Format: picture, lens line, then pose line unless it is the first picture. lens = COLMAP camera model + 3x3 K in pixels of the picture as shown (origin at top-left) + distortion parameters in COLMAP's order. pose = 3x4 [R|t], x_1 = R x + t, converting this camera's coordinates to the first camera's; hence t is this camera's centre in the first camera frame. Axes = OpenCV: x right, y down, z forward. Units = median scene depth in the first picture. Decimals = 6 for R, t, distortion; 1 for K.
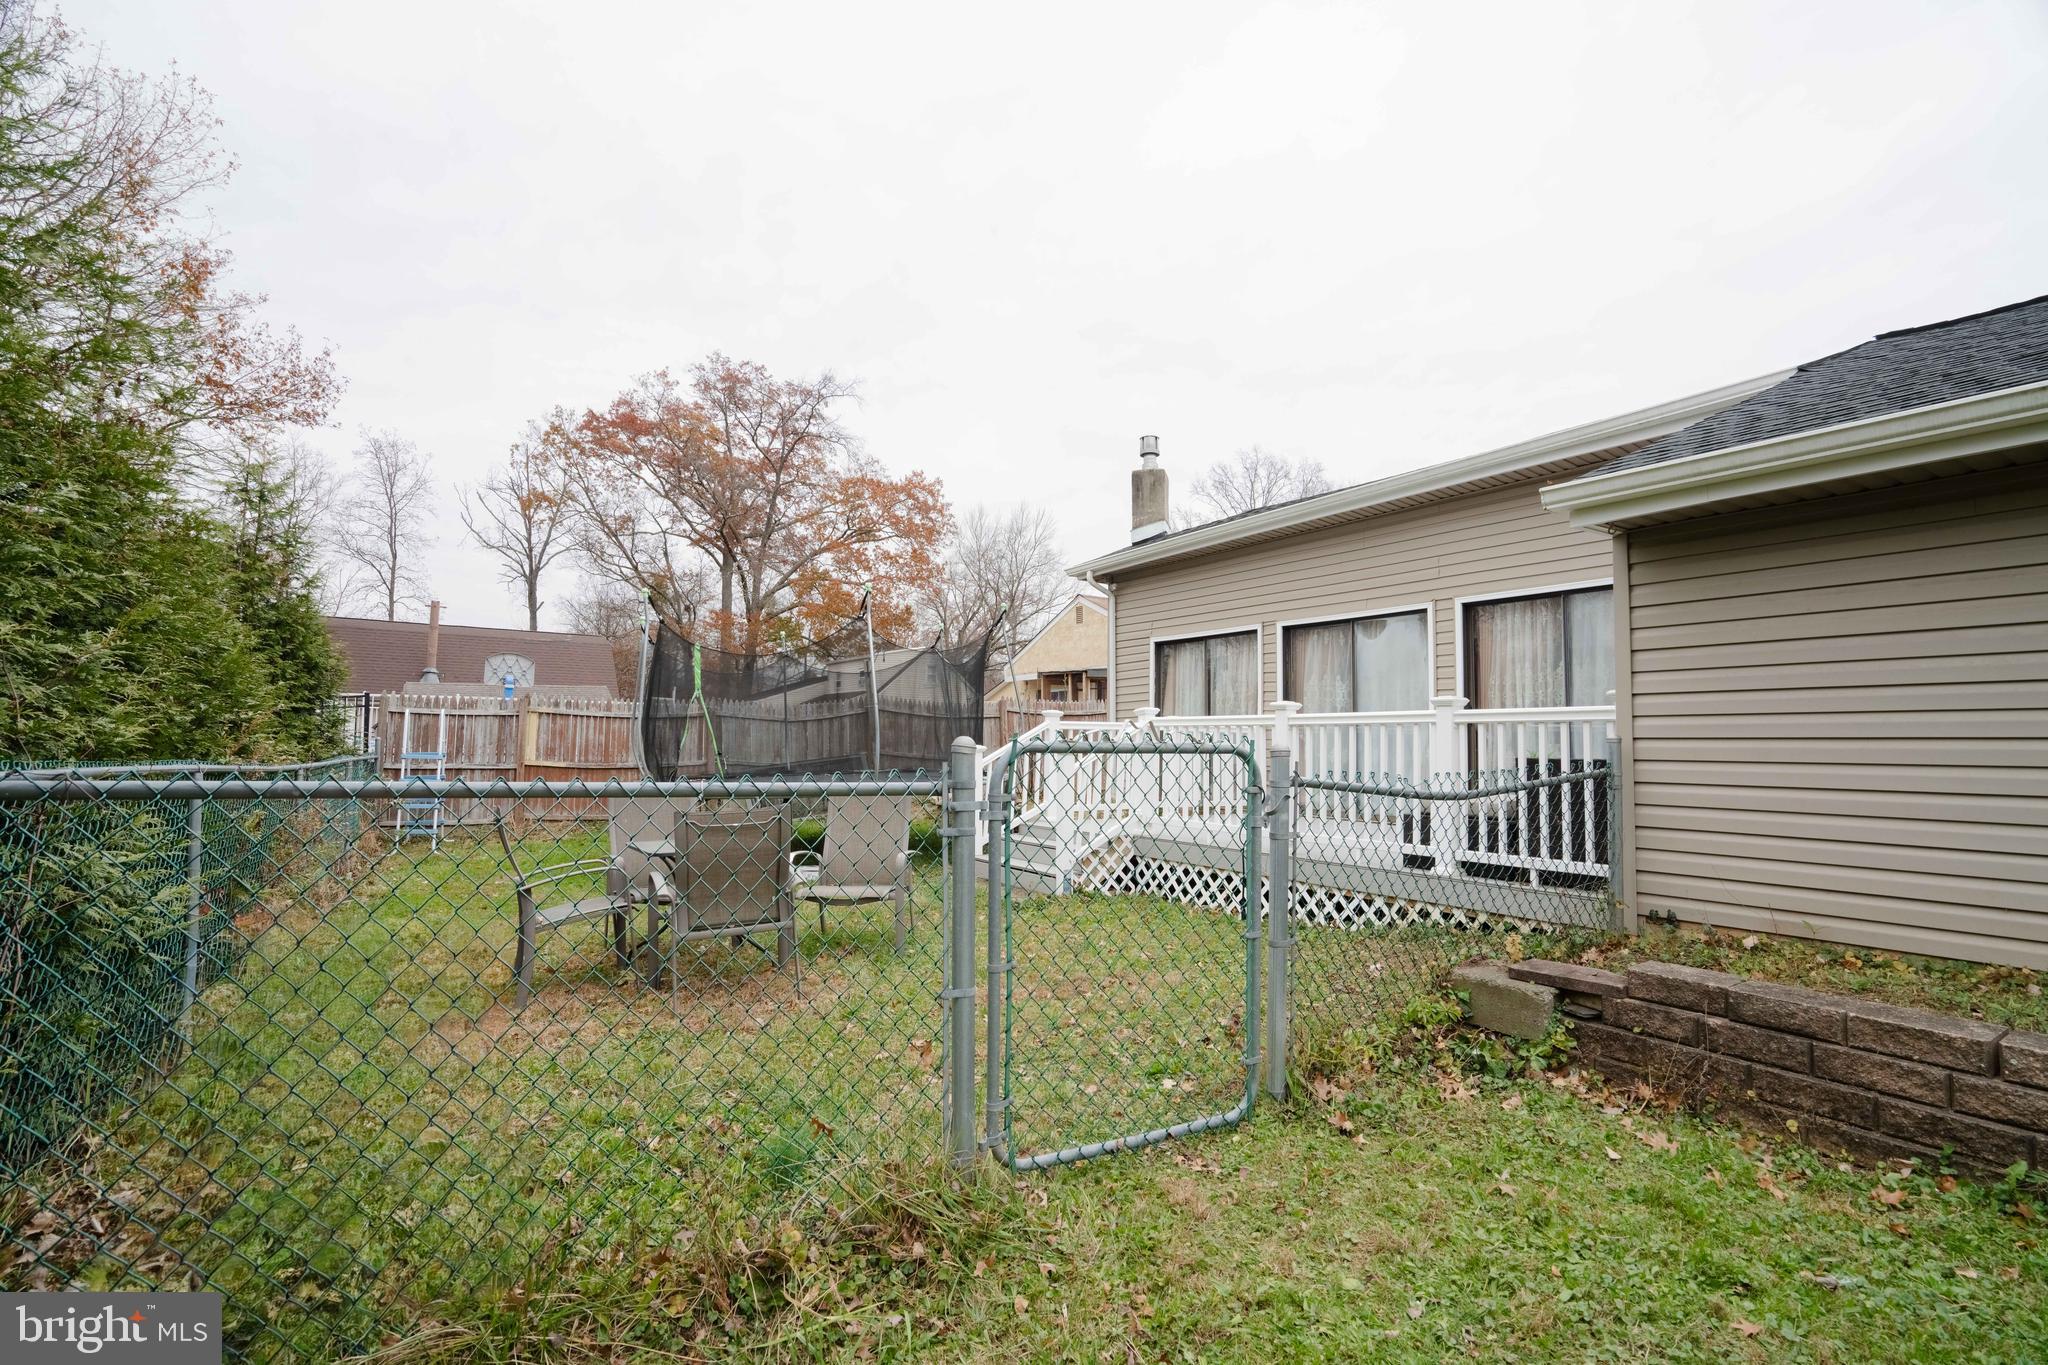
lens RADIAL K [[941.6, 0, 1024.0], [0, 941.6, 682.5], [0, 0, 1]] dist [-0.072224, 0.031903]
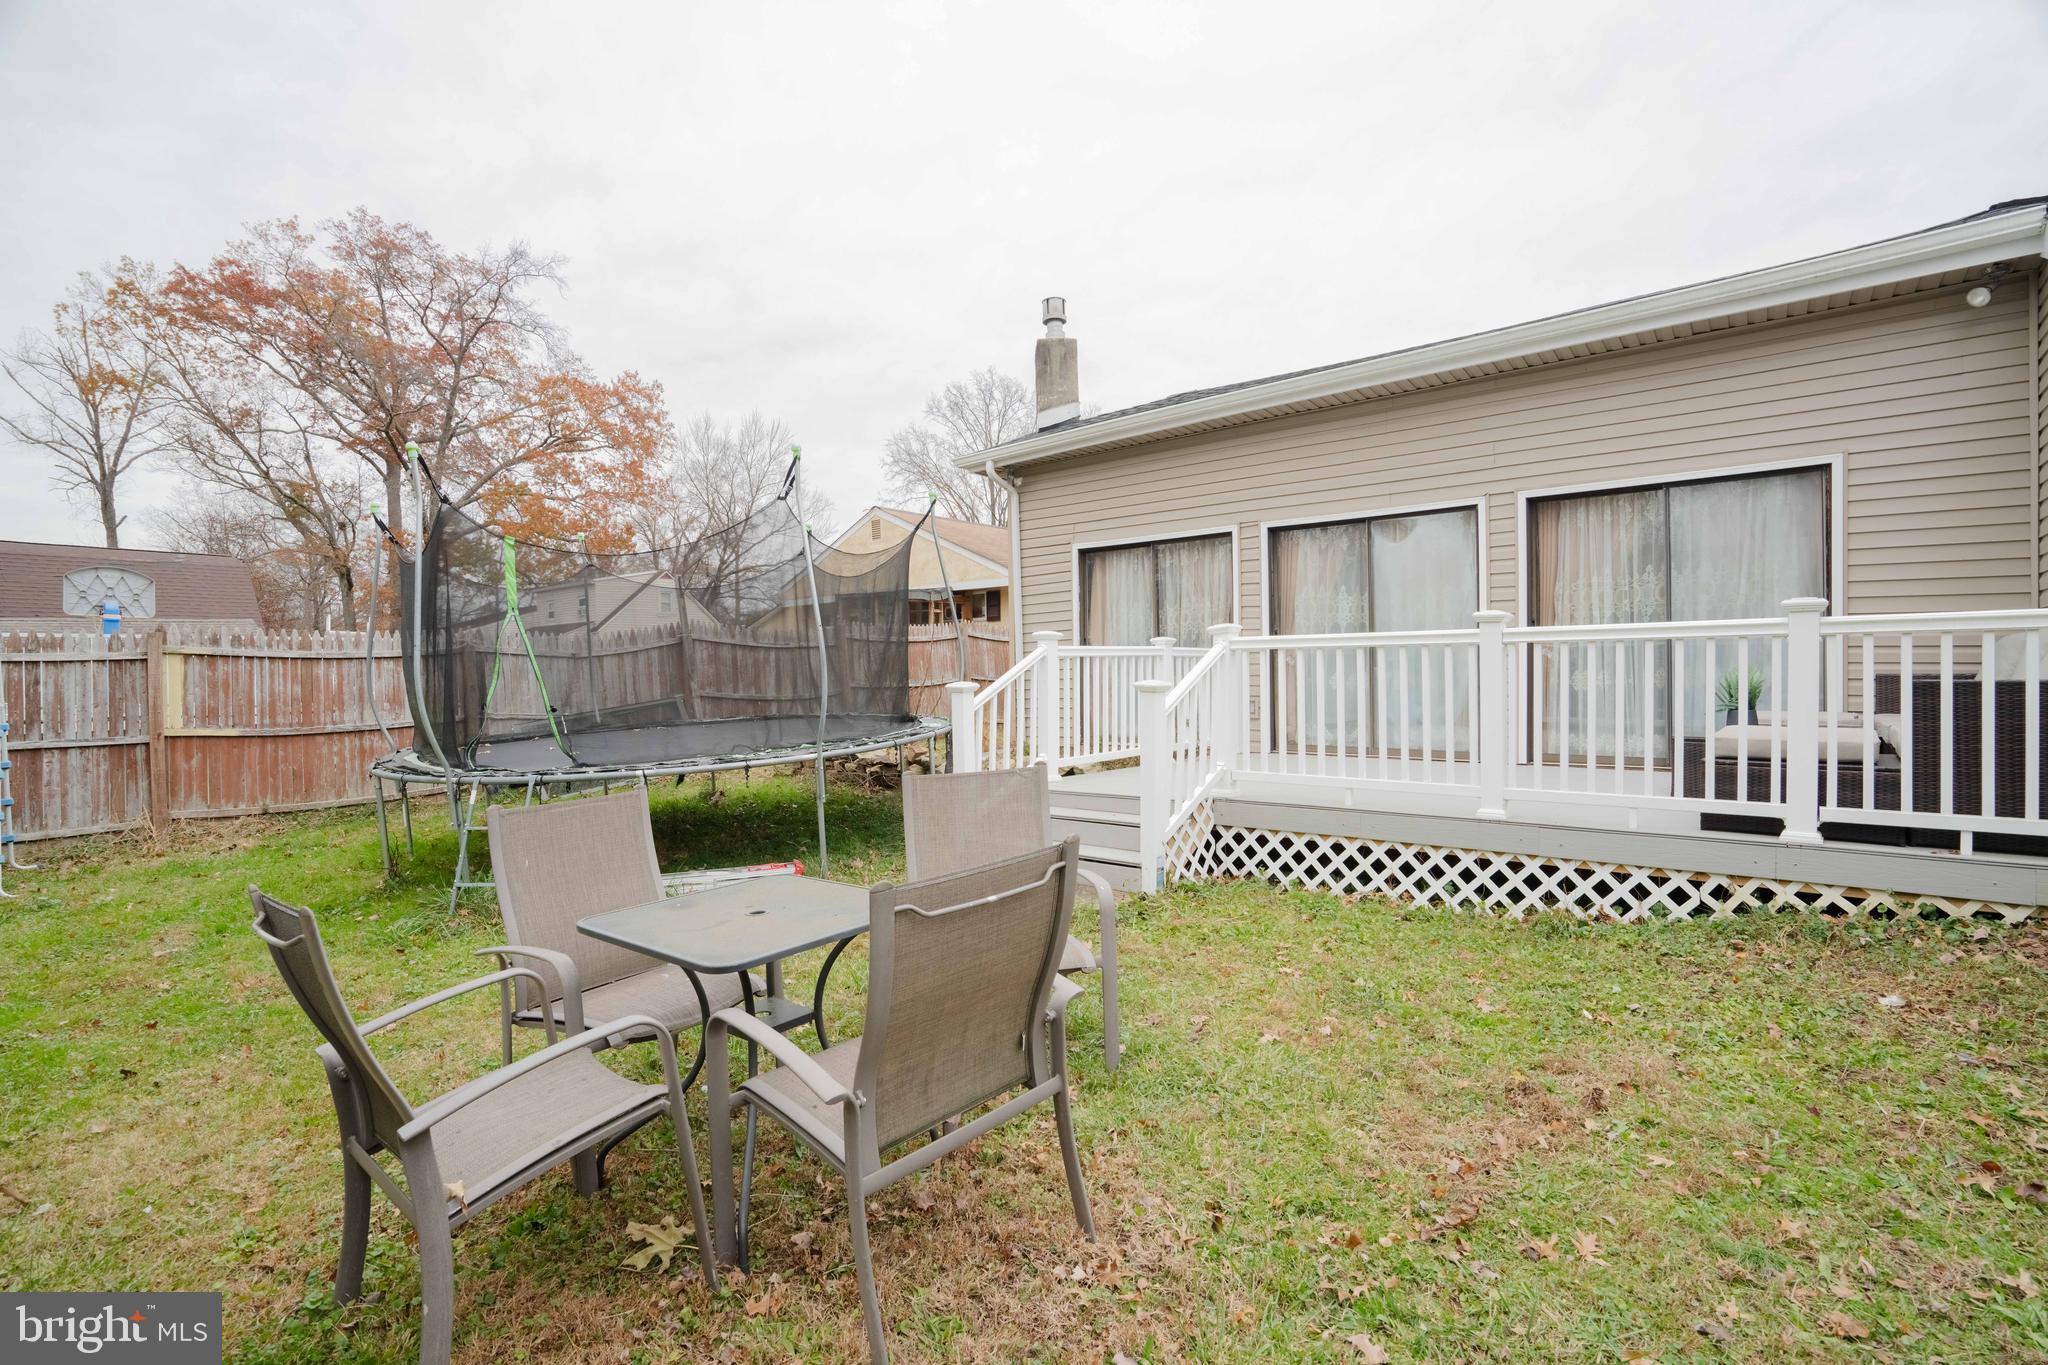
lens RADIAL K [[949.3, 0, 1024.0], [0, 949.3, 682.5], [0, 0, 1]] dist [-0.049748, 0.018565]
pose [[0.957516, -0.032013, 0.286597, -0.023469], [0.010306, 0.996983, 0.076932, 0.001384], [-0.288195, -0.070710, 0.954957, 0.033854]]
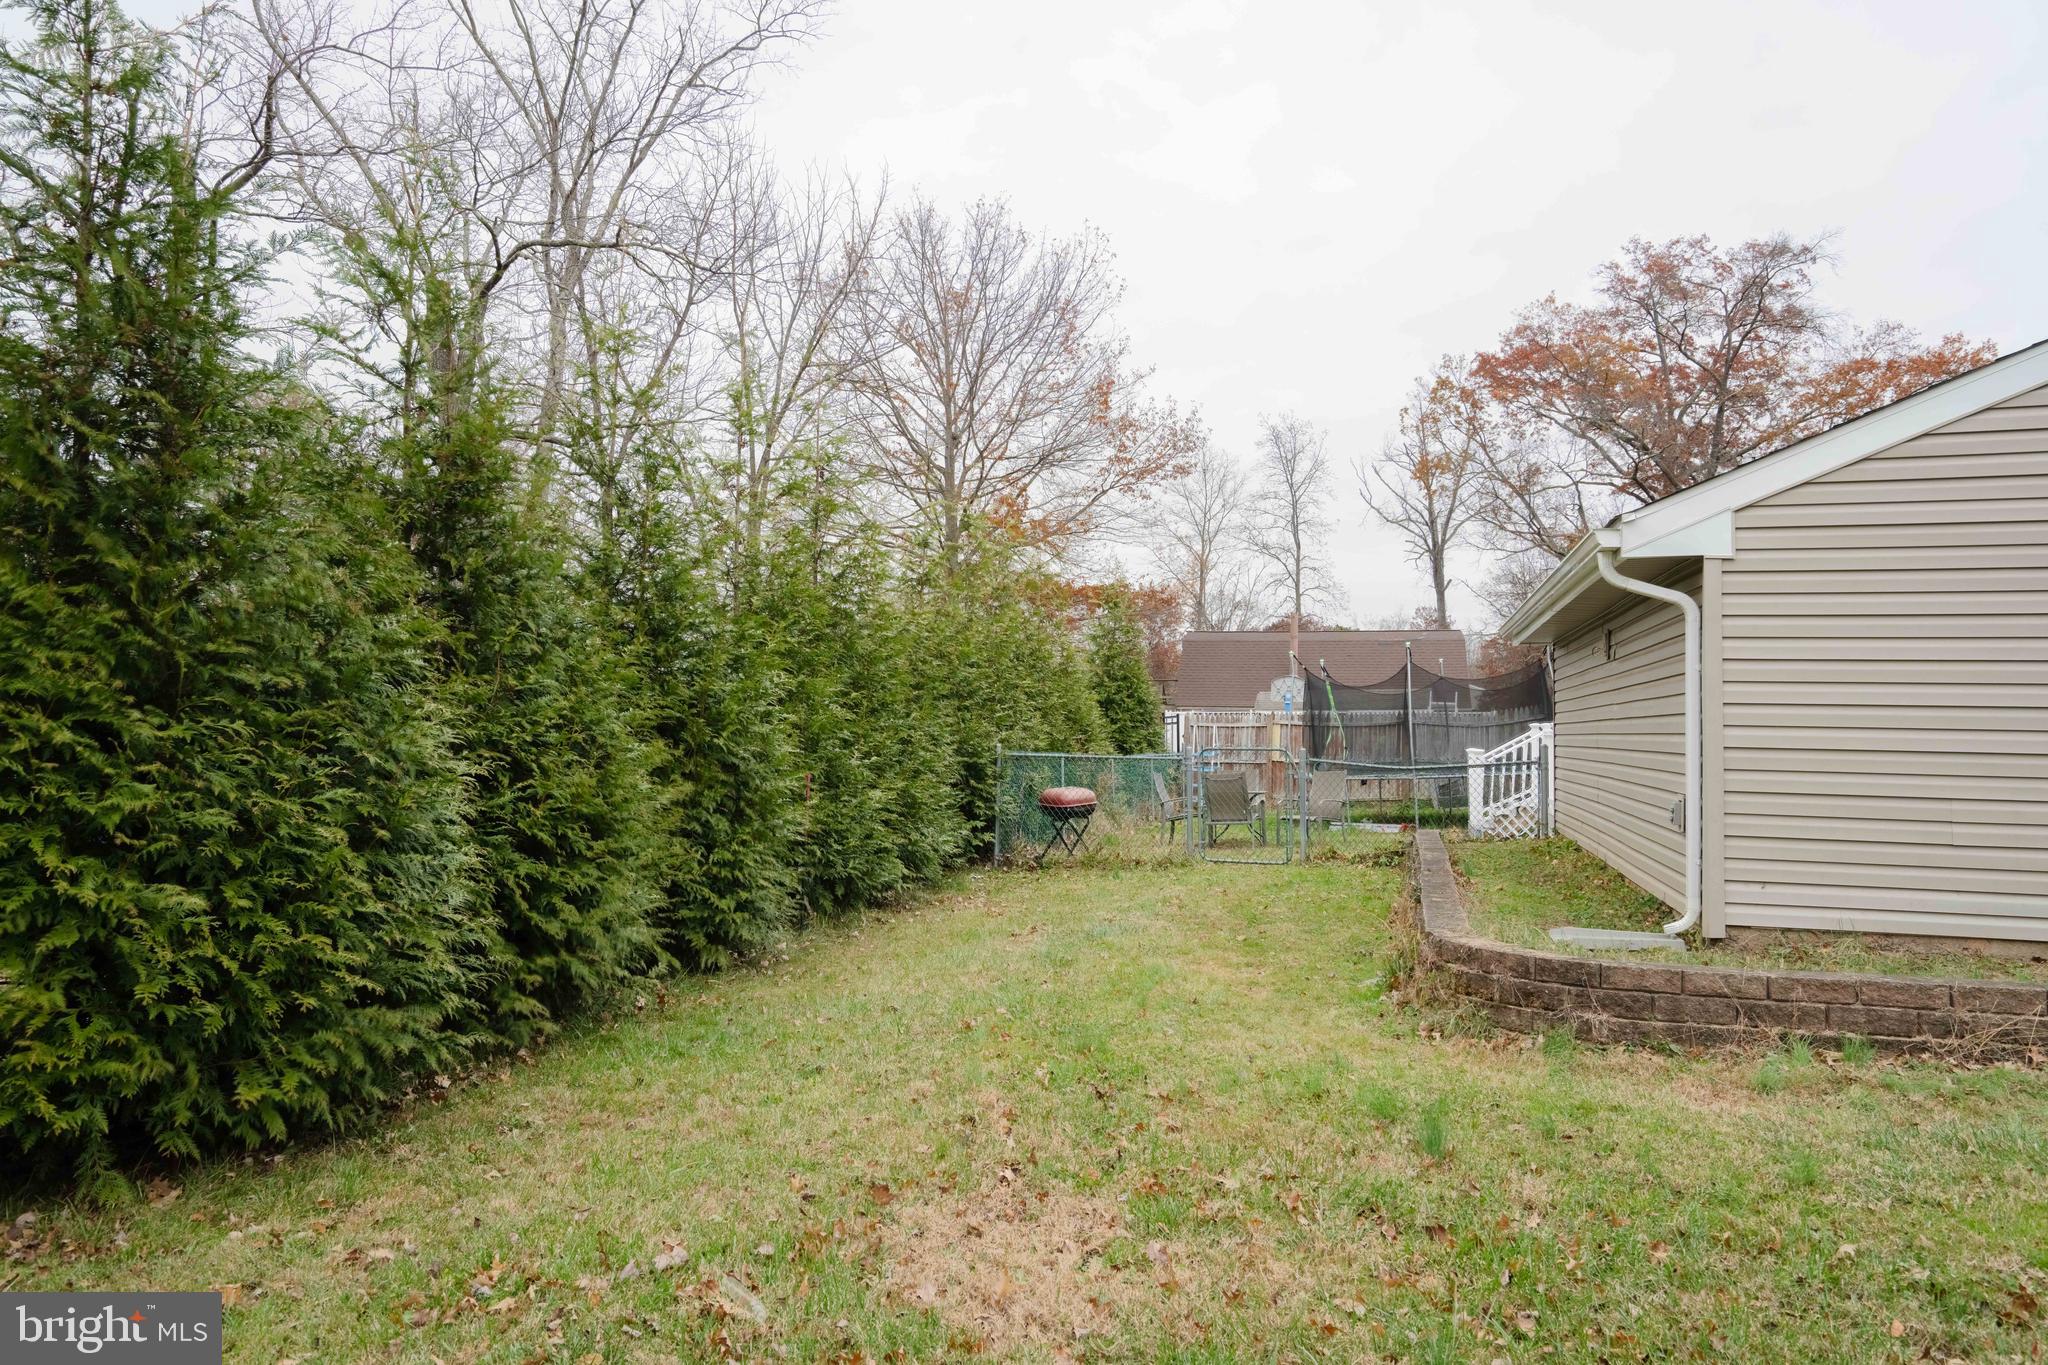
lens RADIAL K [[1381.0, 0, 1024.0], [0, 1381.0, 682.5], [0, 0, 1]] dist [0.000195, -0.000052]
pose [[0.662458, -0.030878, -0.748462, 0.200536], [0.048179, 0.998838, 0.001435, -0.013184], [0.747548, -0.037010, 0.663176, -0.175087]]
